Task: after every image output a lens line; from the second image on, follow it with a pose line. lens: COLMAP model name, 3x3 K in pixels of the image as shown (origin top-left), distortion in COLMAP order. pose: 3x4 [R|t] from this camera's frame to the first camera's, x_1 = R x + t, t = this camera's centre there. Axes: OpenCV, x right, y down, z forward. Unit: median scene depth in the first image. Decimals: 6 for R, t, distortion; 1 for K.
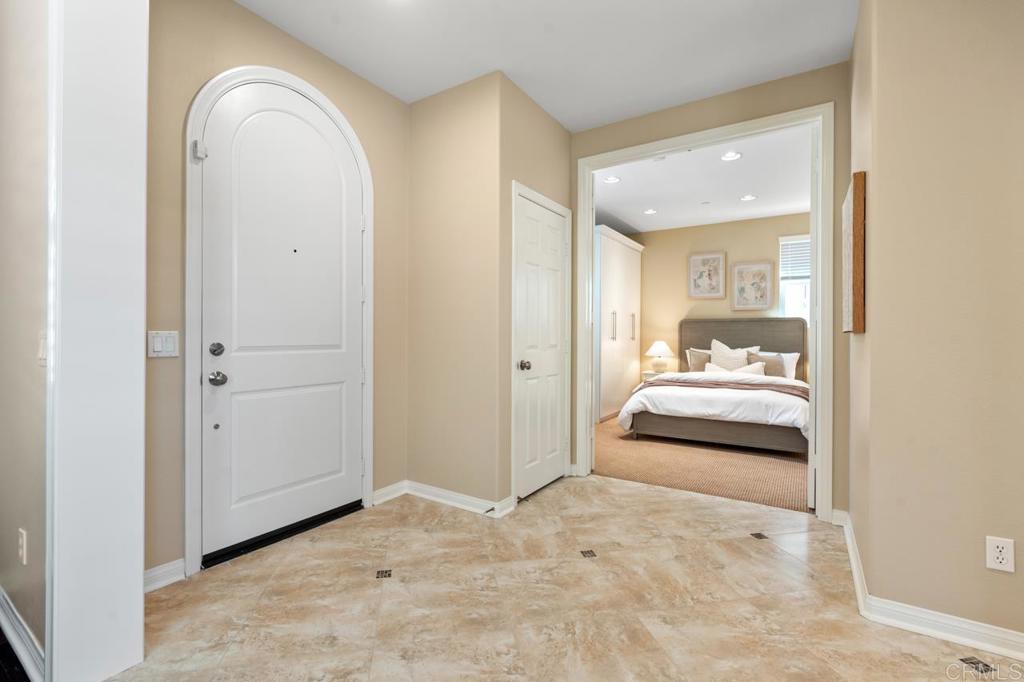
lens RADIAL K [[452.7, 0, 511.2], [0, 452.7, 335.4], [0, 0, 1]] dist [-0.008089, 0.000077]
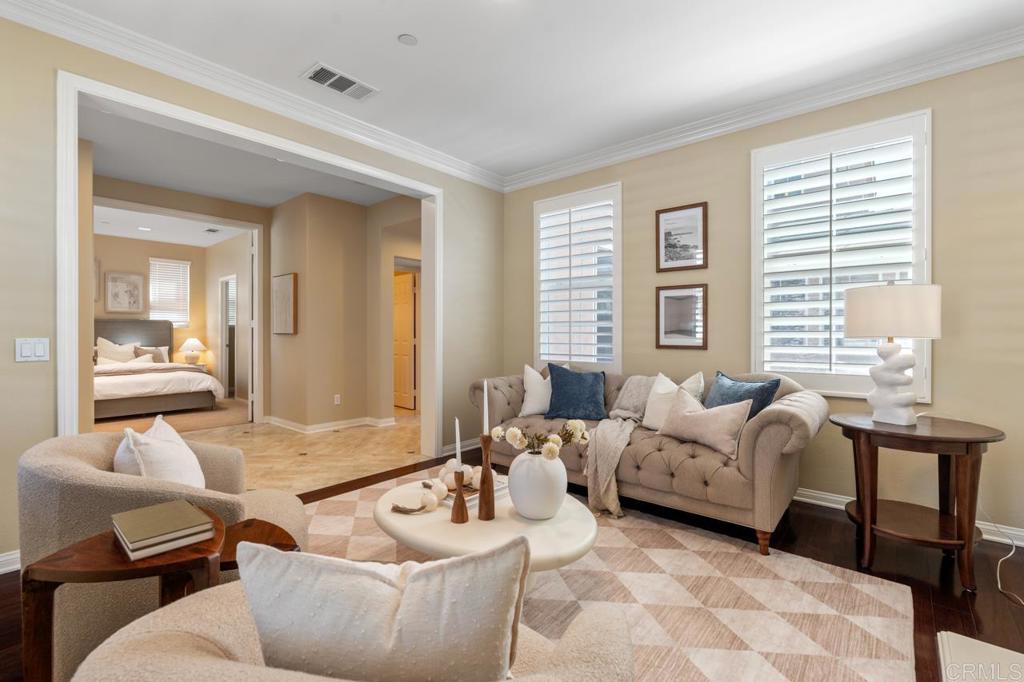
lens RADIAL K [[452.7, 0, 511.2], [0, 452.7, 335.4], [0, 0, 1]] dist [-0.008089, 0.000077]
pose [[0.127518, -0.016702, 0.991696, -0.565879], [0.000437, 0.999859, 0.016784, -0.015153], [-0.991836, -0.001707, 0.127508, -0.196315]]
